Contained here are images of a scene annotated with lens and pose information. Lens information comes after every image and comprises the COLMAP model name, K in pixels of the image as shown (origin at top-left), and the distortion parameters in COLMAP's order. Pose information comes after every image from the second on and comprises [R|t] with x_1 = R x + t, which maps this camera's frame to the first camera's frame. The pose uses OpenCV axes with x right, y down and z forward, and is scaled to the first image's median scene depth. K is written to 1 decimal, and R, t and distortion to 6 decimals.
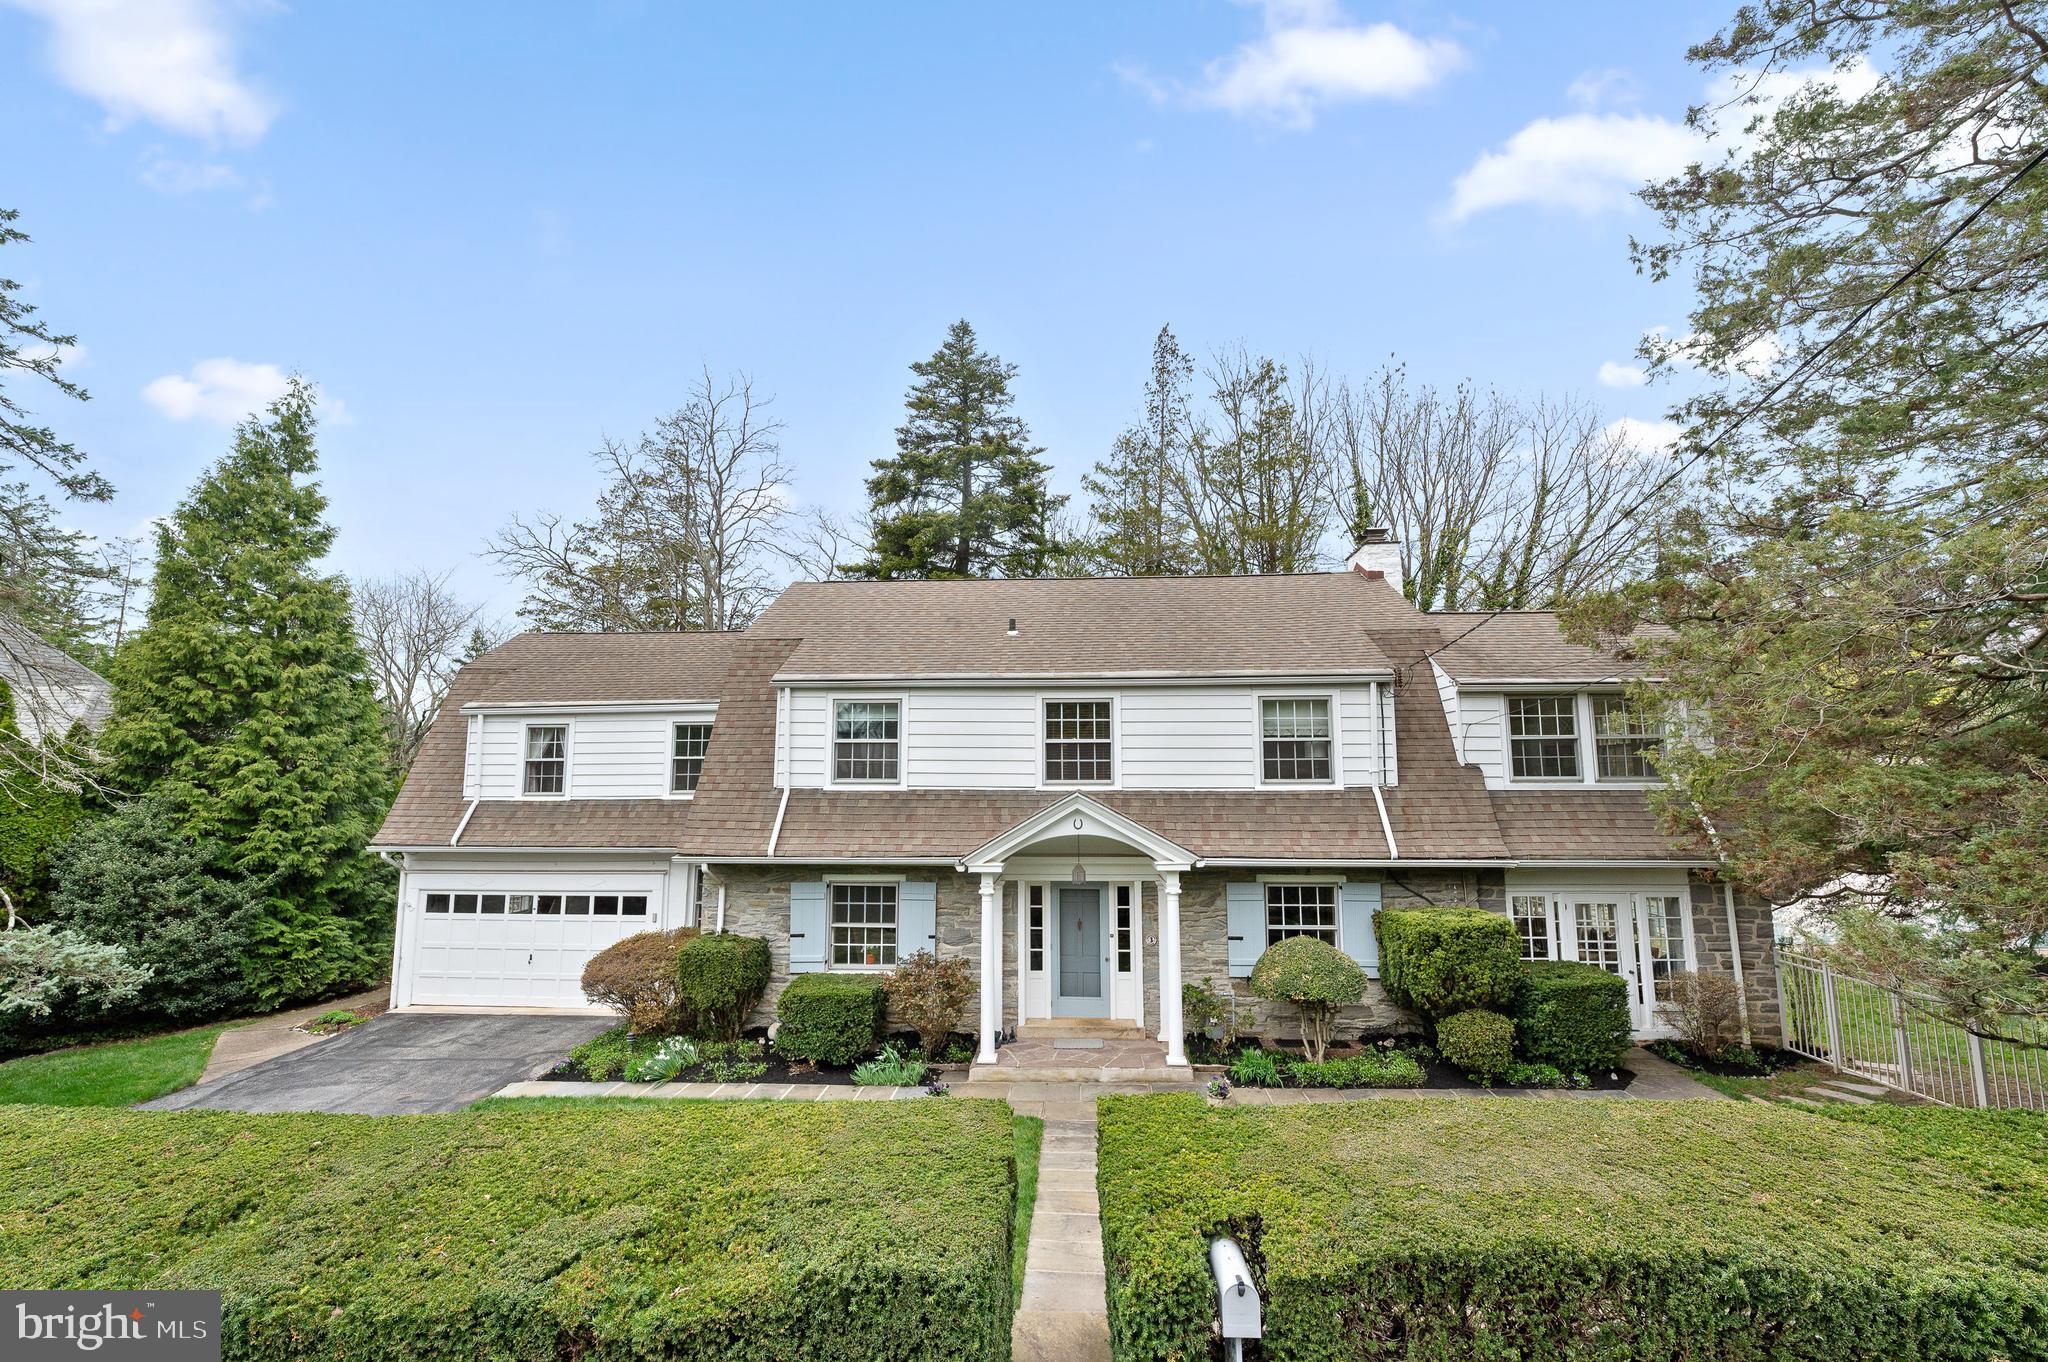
lens RADIAL K [[781.7, 0, 1024.0], [0, 781.7, 681.0], [0, 0, 1]] dist [0.000054, 0.000033]
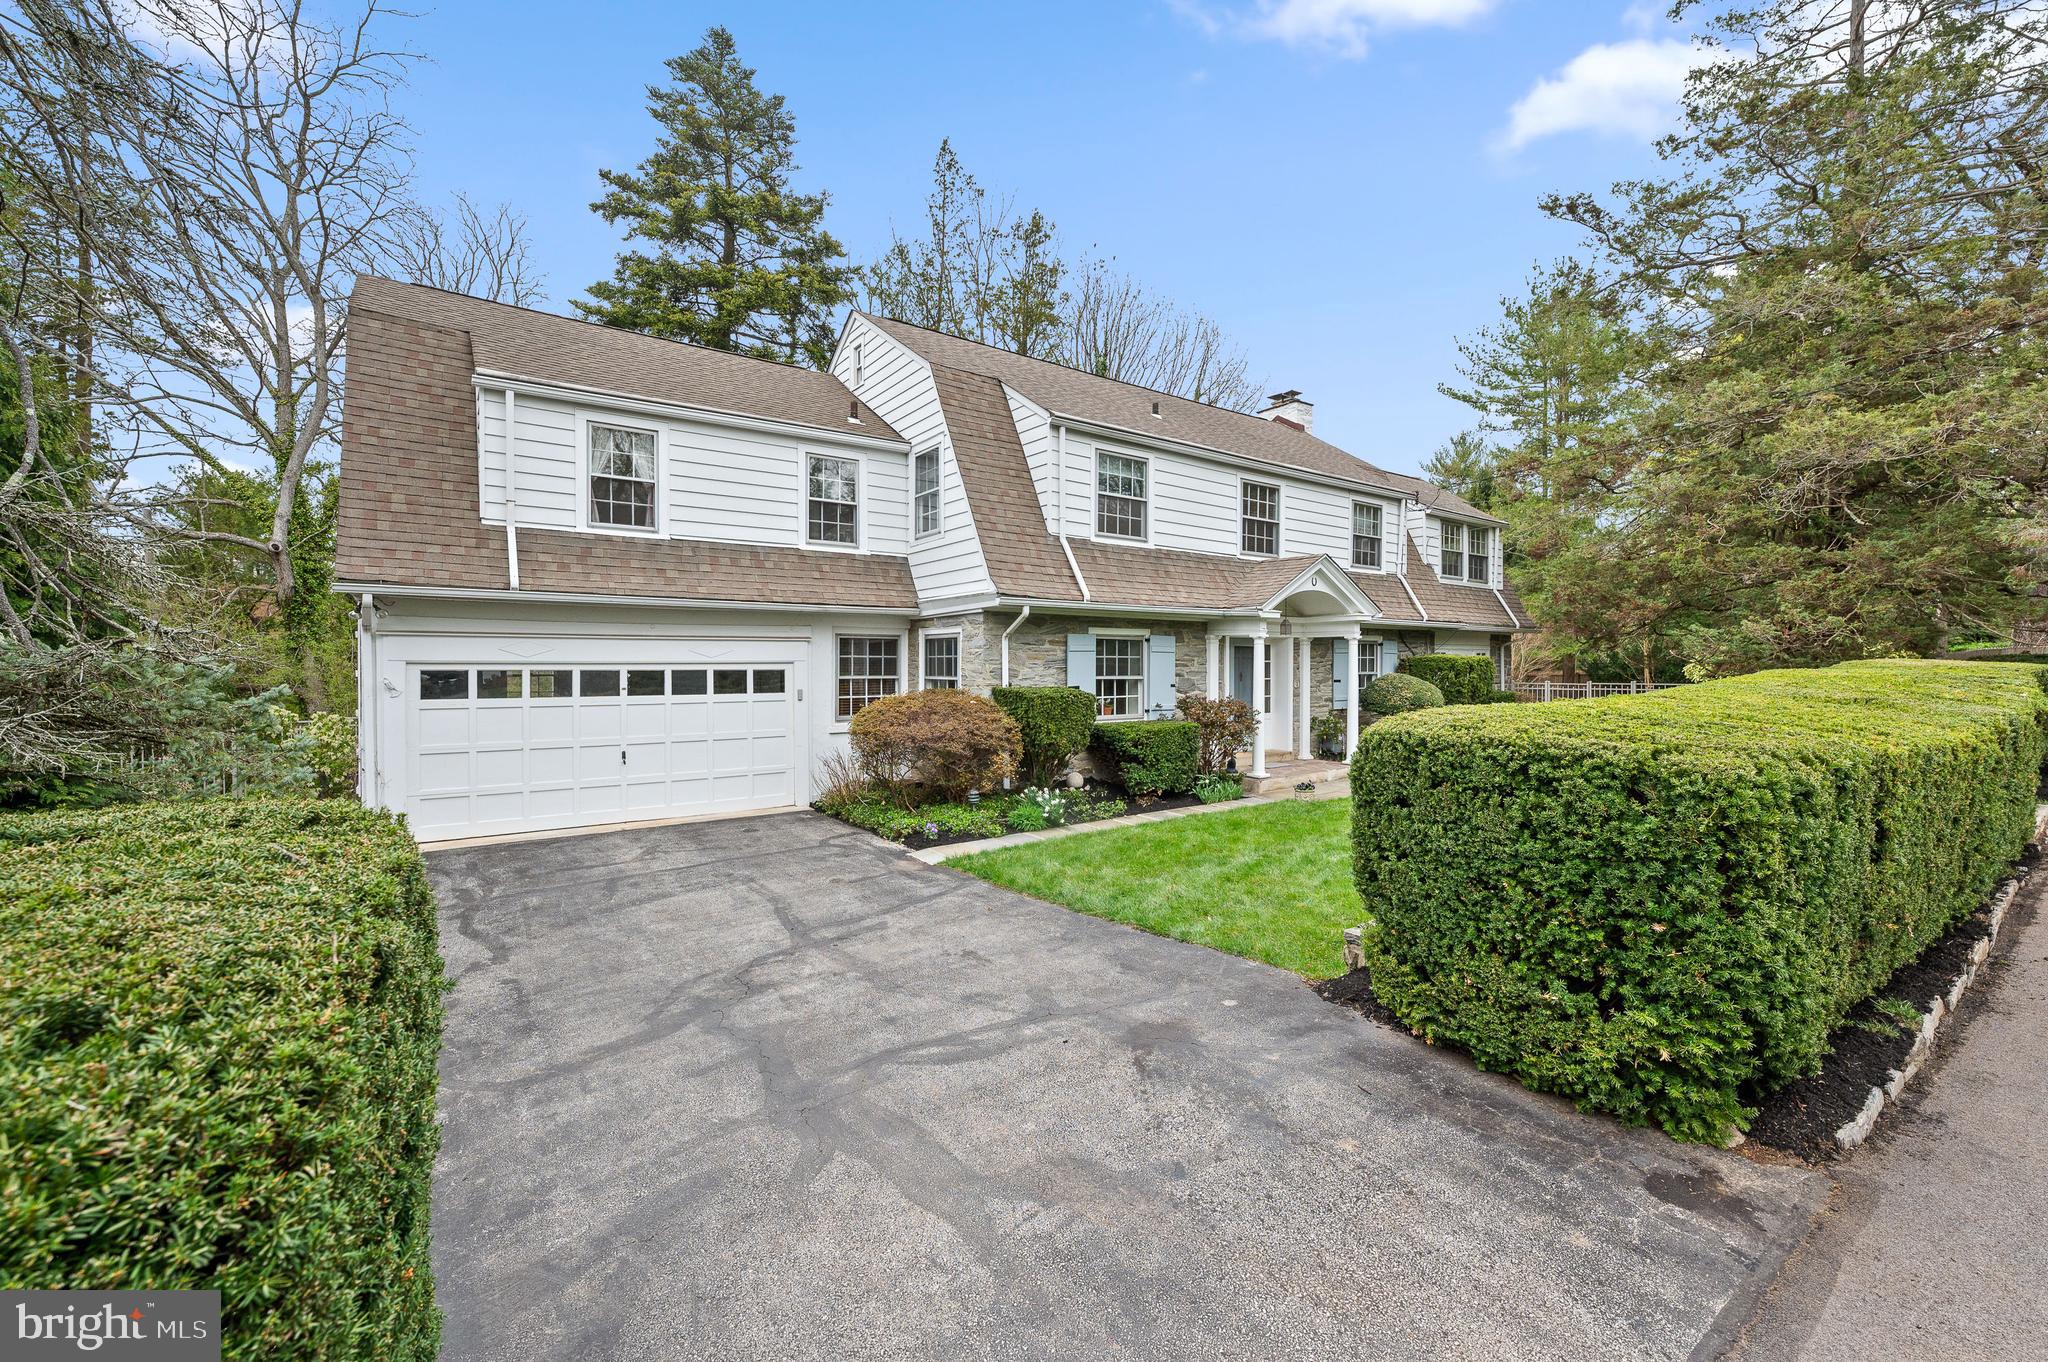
lens RADIAL K [[798.8, 0, 1025.3], [0, 798.8, 647.8], [0, 0, 1]] dist [0.000493, 0.000351]
pose [[0.788361, 0.011905, 0.615098, -0.915588], [-0.085931, 0.992143, 0.090934, 0.185428], [-0.609183, -0.124545, 0.783189, 0.258566]]
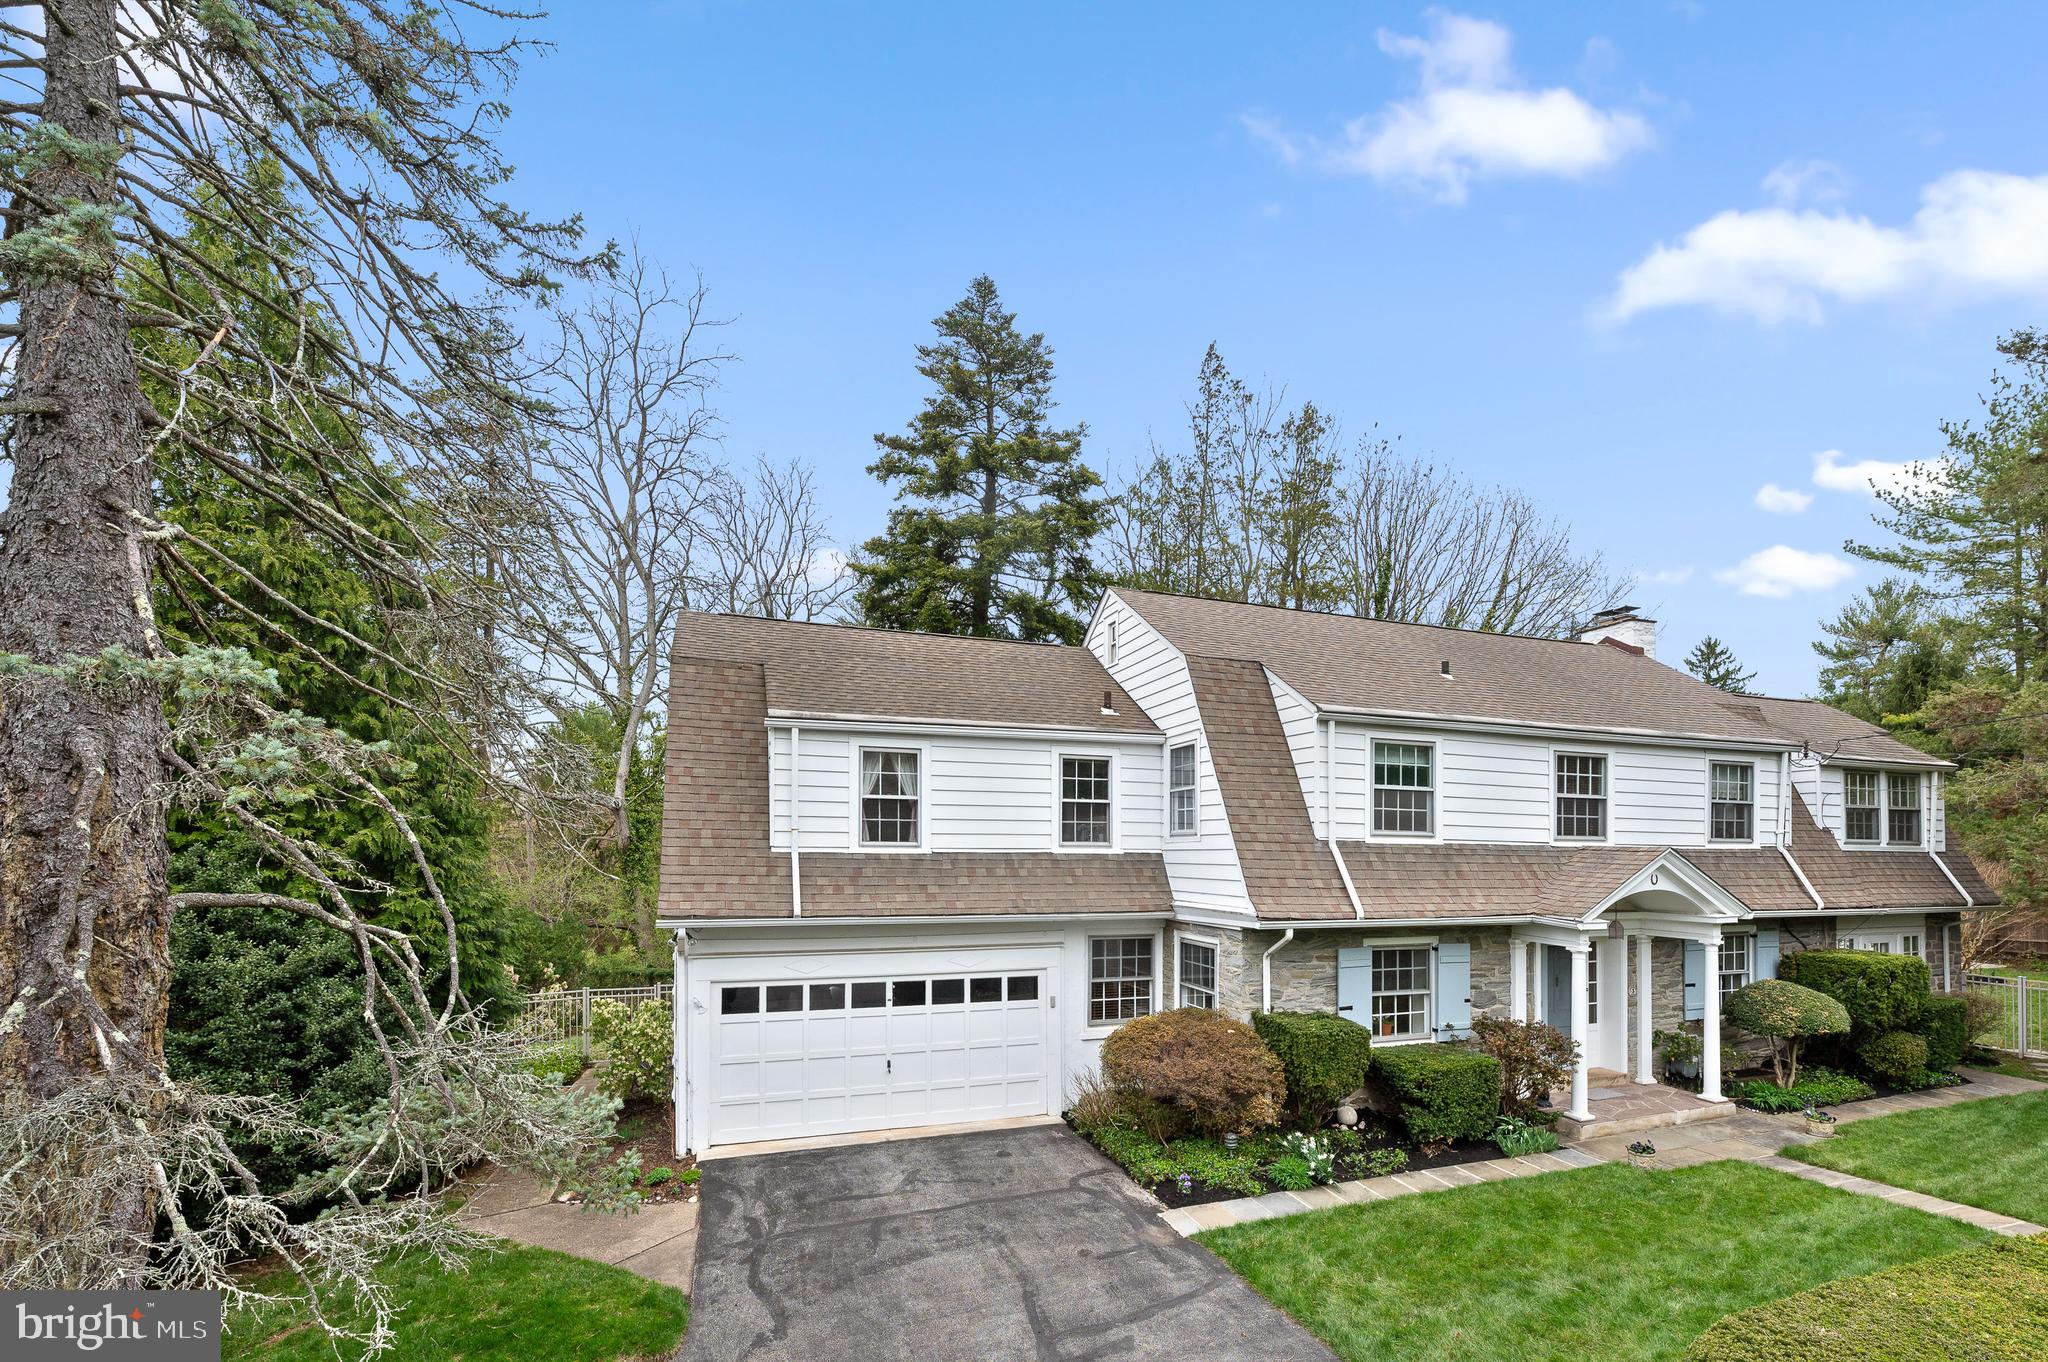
lens RADIAL K [[852.6, 0, 1063.5], [0, 852.6, 825.9], [0, 0, 1]] dist [0.000877, 0.000234]
pose [[0.924074, 0.020996, 0.381636, -0.915158], [-0.060684, 0.993884, 0.092258, 0.053927], [-0.377365, -0.108412, 0.919697, 0.259354]]
